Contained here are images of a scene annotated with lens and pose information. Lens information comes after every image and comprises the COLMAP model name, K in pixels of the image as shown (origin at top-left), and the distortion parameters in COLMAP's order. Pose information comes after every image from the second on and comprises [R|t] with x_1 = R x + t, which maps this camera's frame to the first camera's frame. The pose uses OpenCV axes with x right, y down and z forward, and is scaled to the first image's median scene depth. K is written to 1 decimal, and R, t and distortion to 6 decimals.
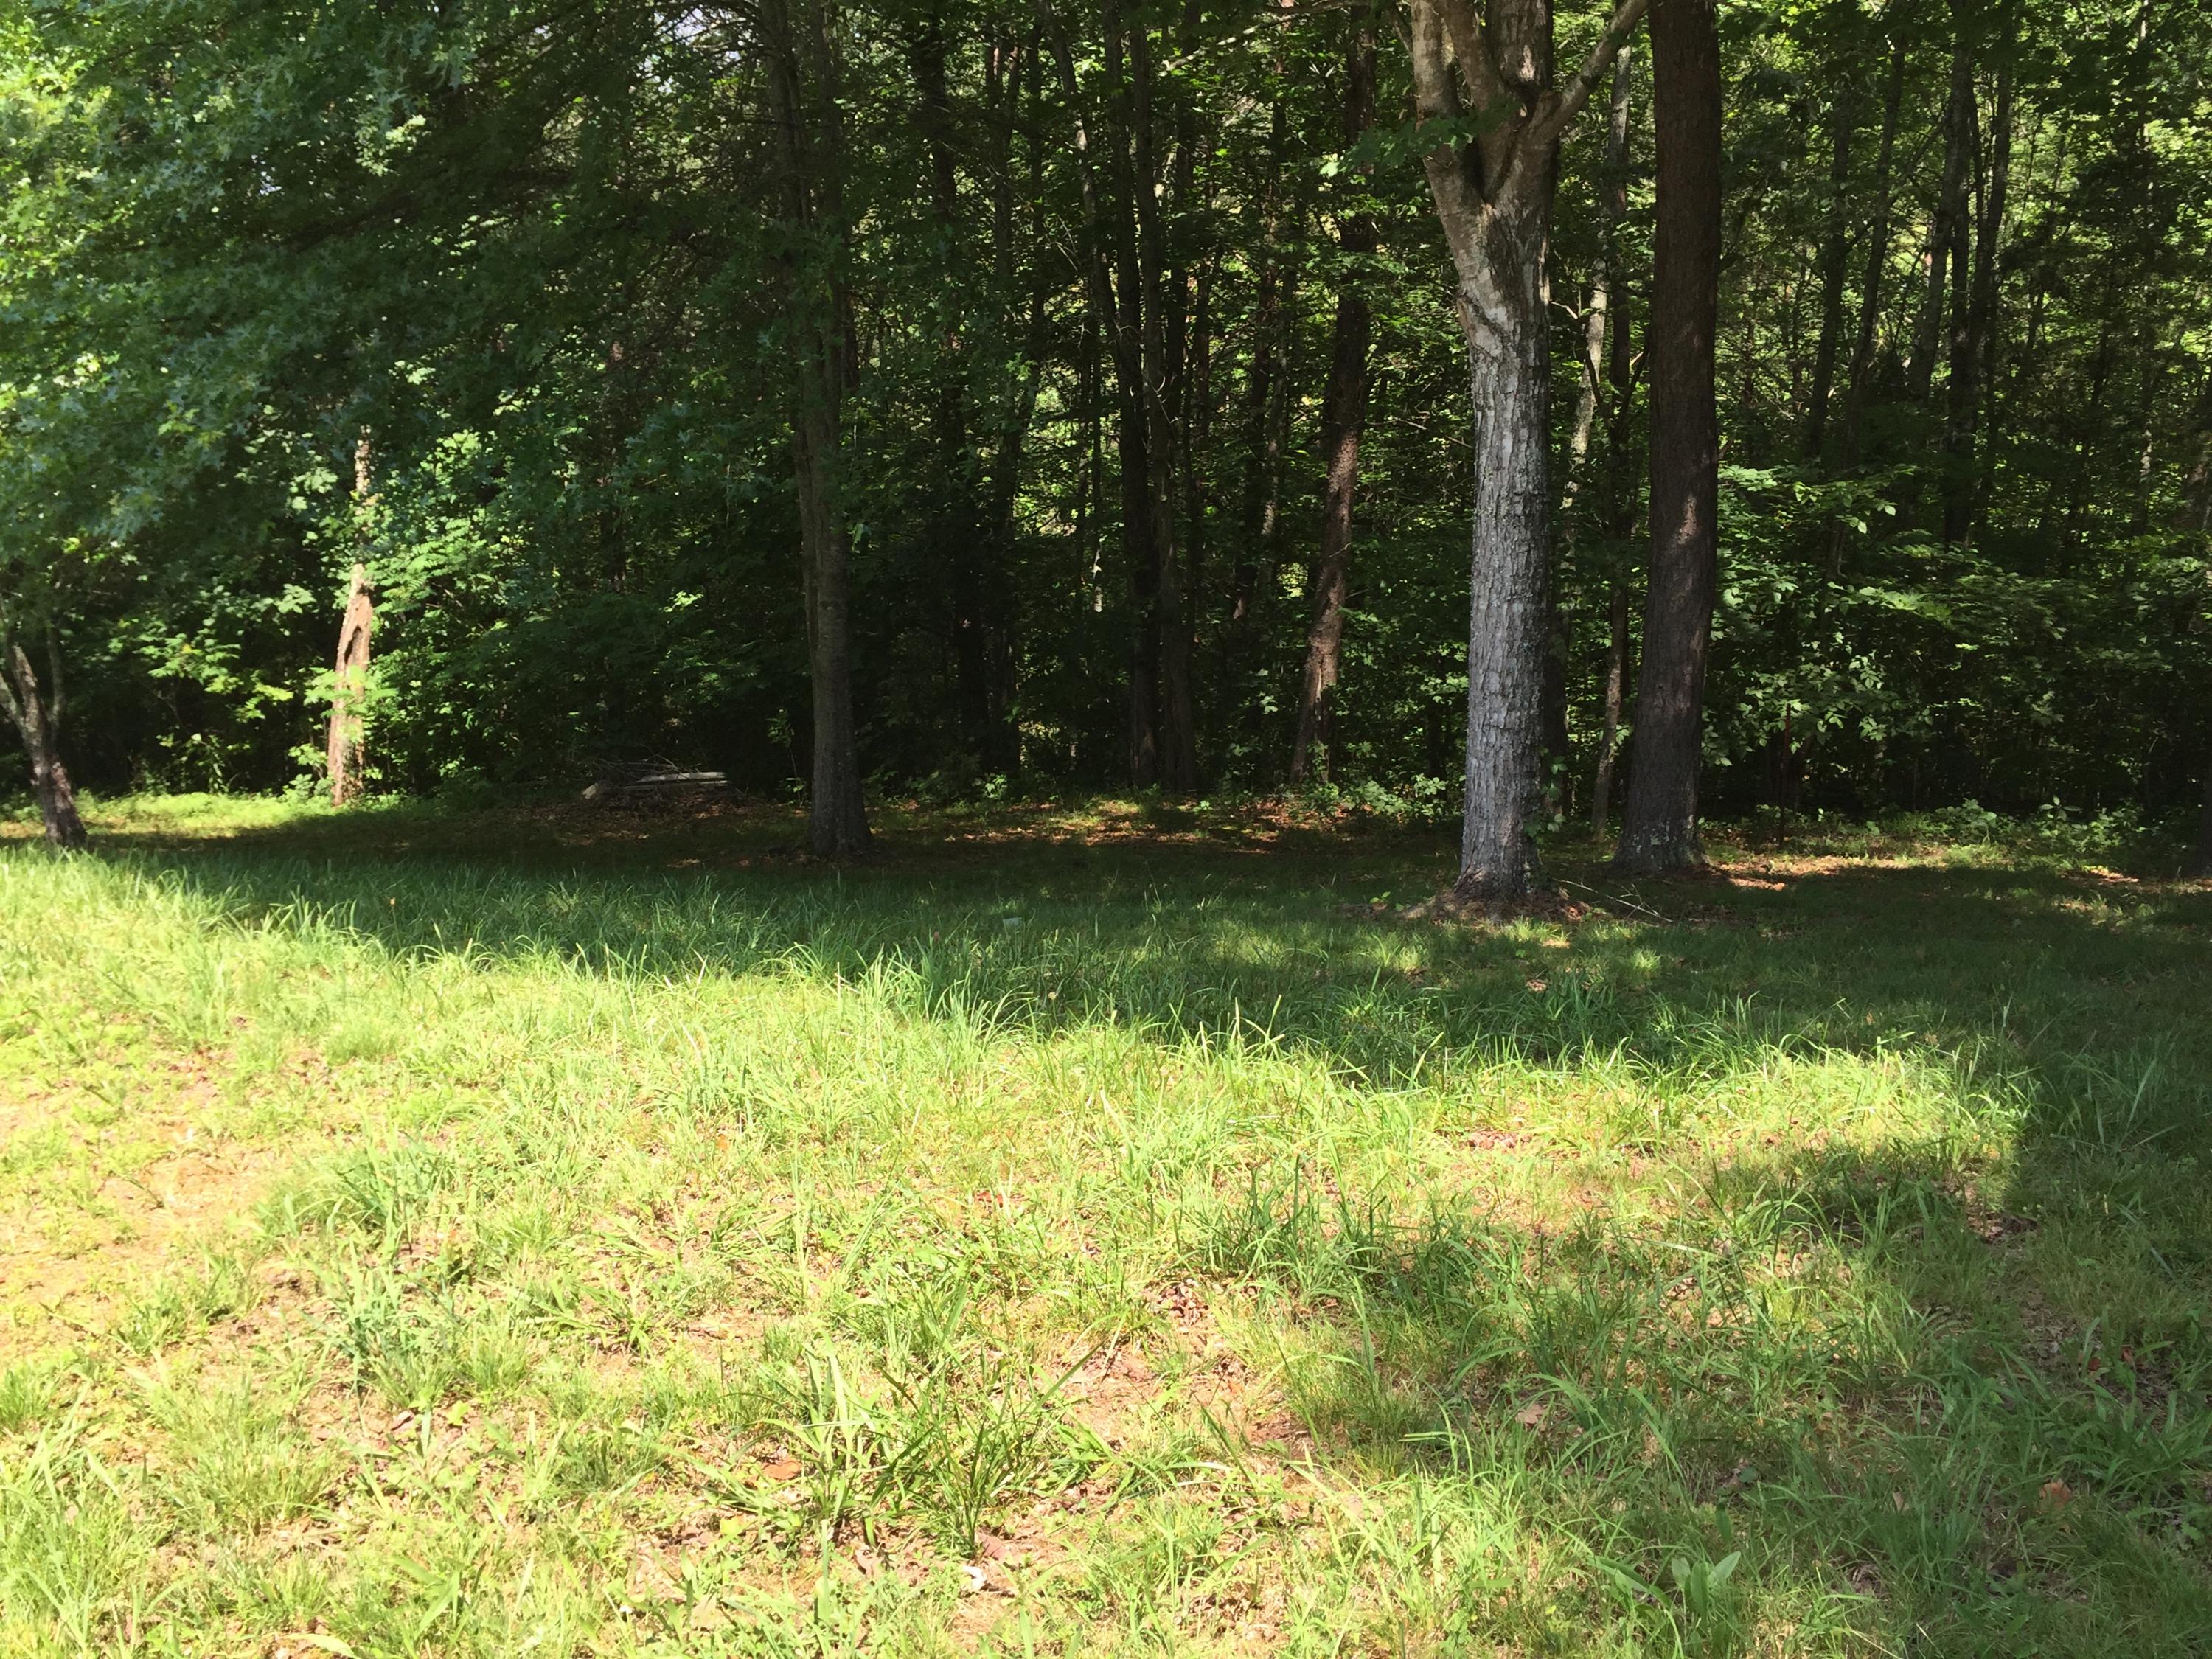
lens RADIAL K [[1928.1, 0, 1121.0], [0, 1928.1, 826.4], [0, 0, 1]] dist [0.085777, -0.109589]
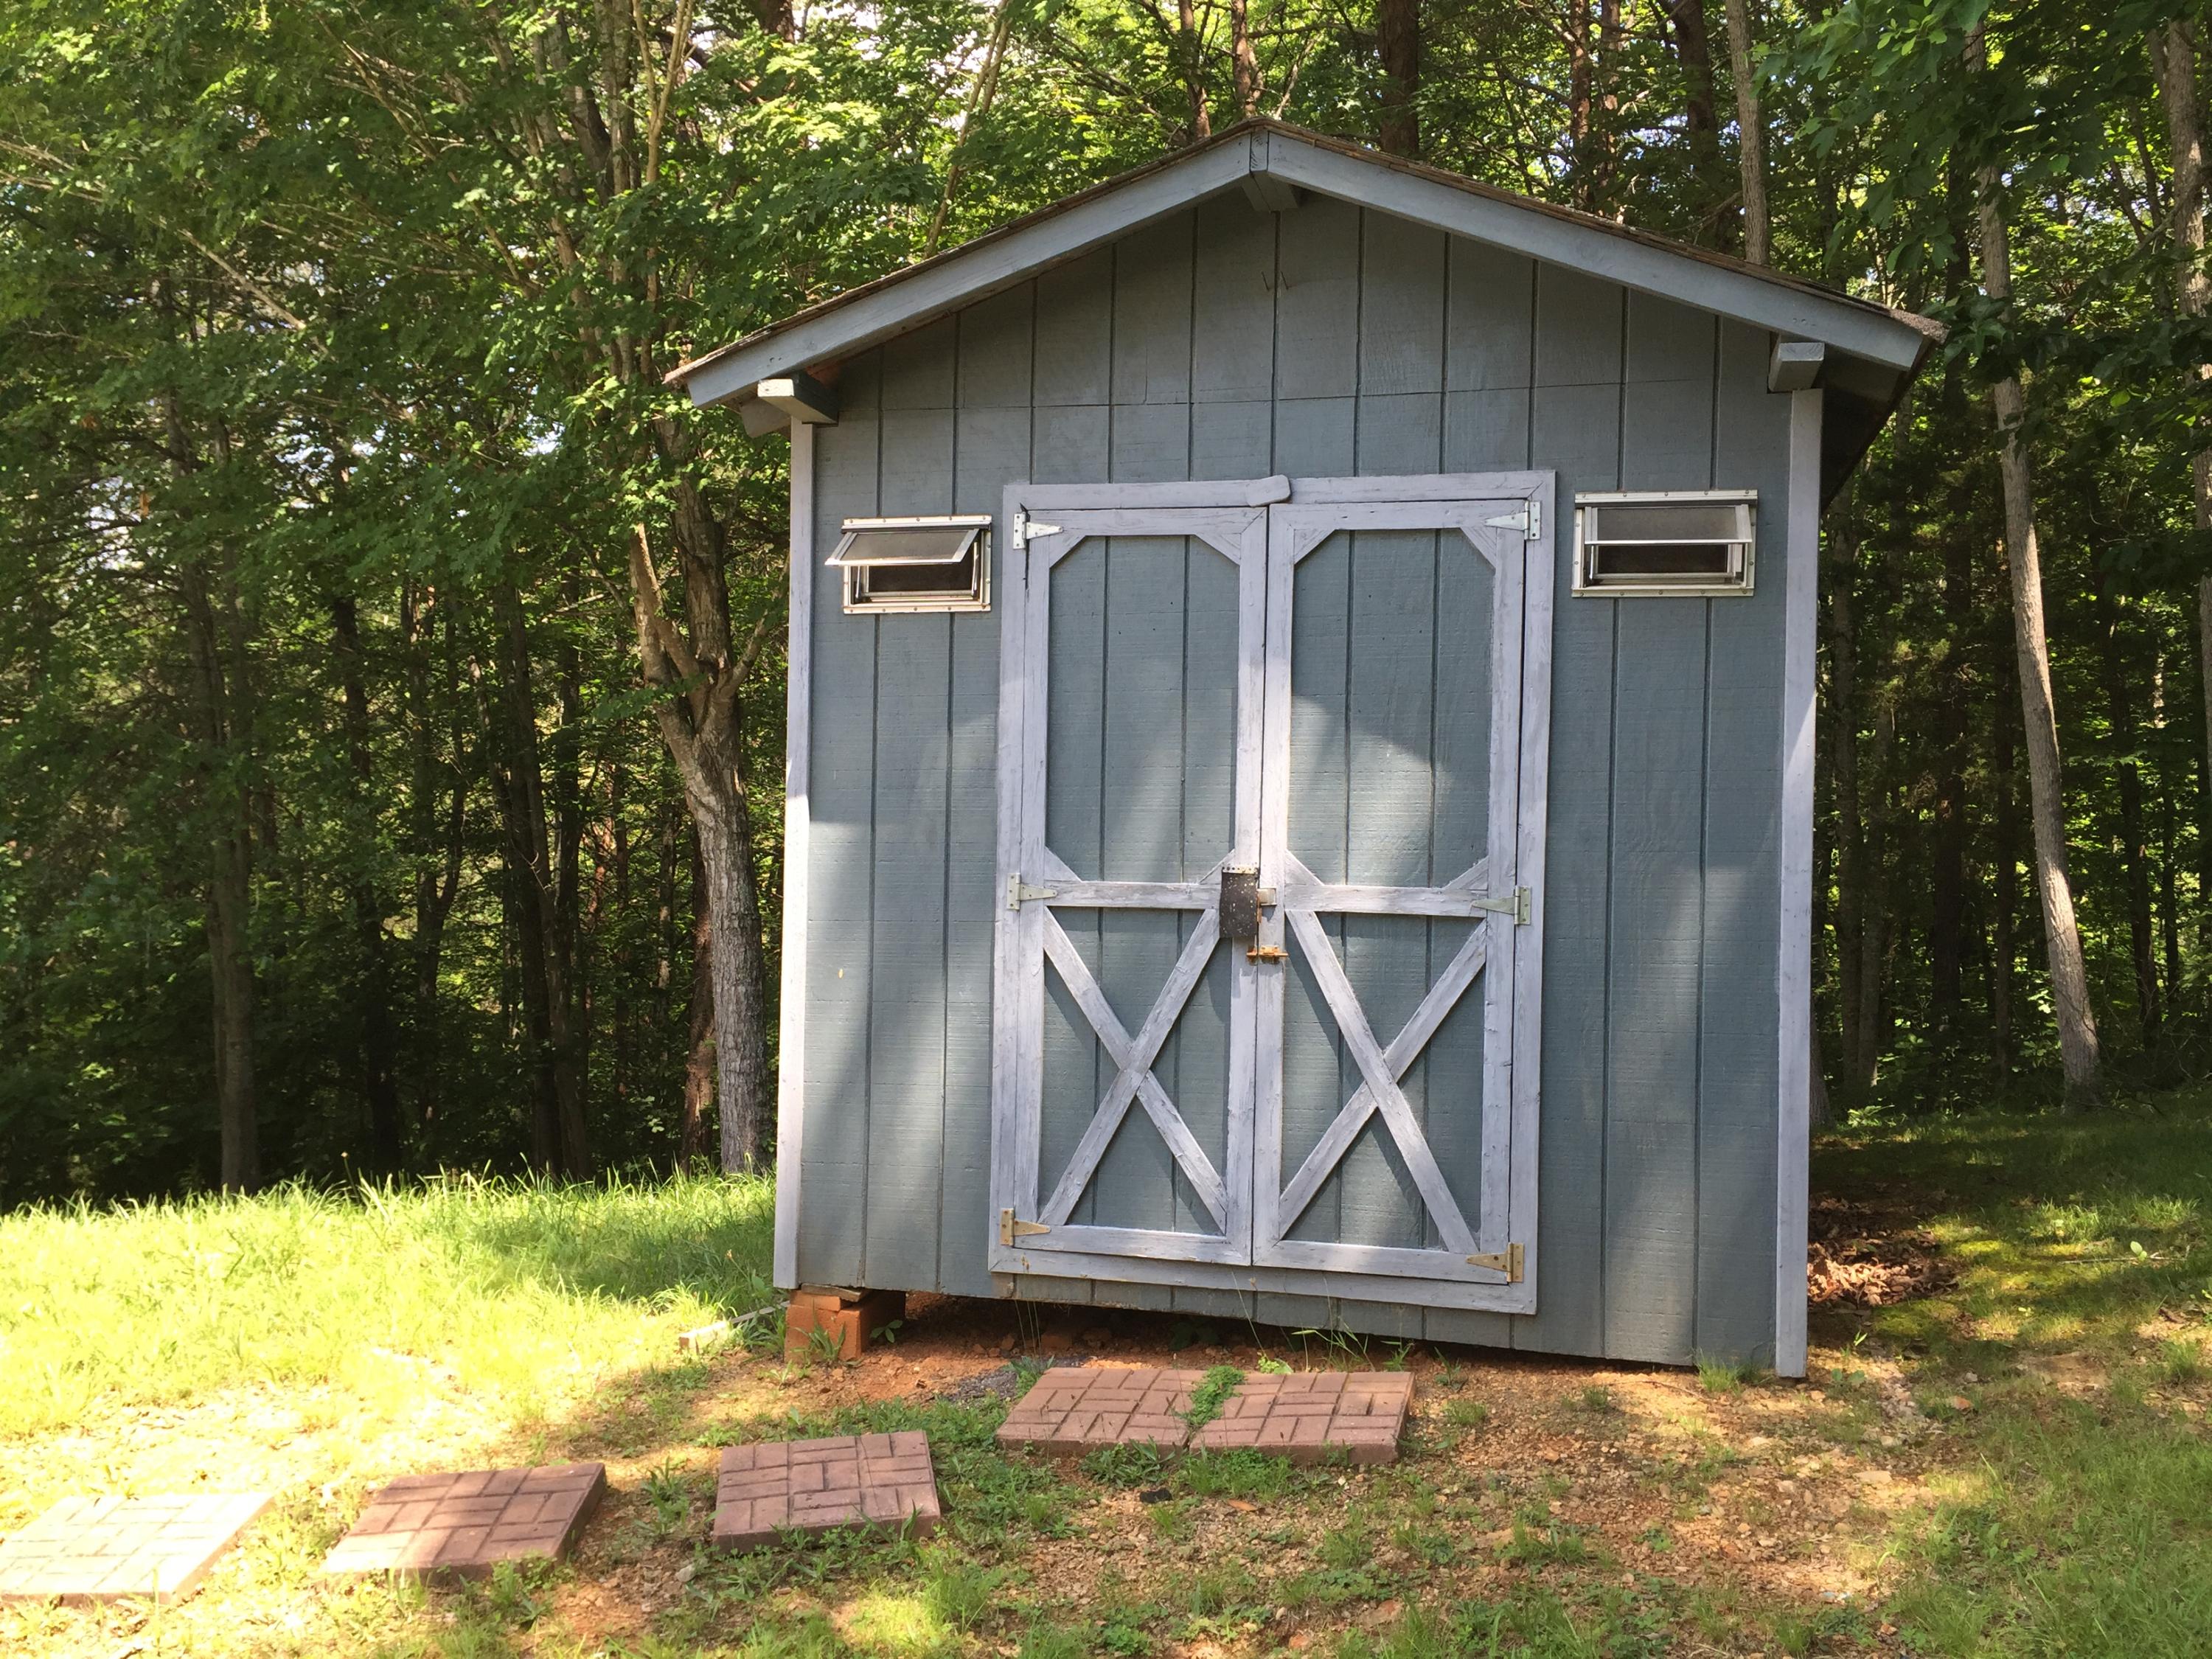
lens RADIAL K [[1928.1, 0, 1121.0], [0, 1928.1, 826.4], [0, 0, 1]] dist [0.085777, -0.109589]
pose [[0.963566, -0.020121, 0.266712, 0.094955], [0.084676, 0.968826, -0.232822, 0.140288], [-0.253713, 0.246923, 0.935232, -0.509056]]
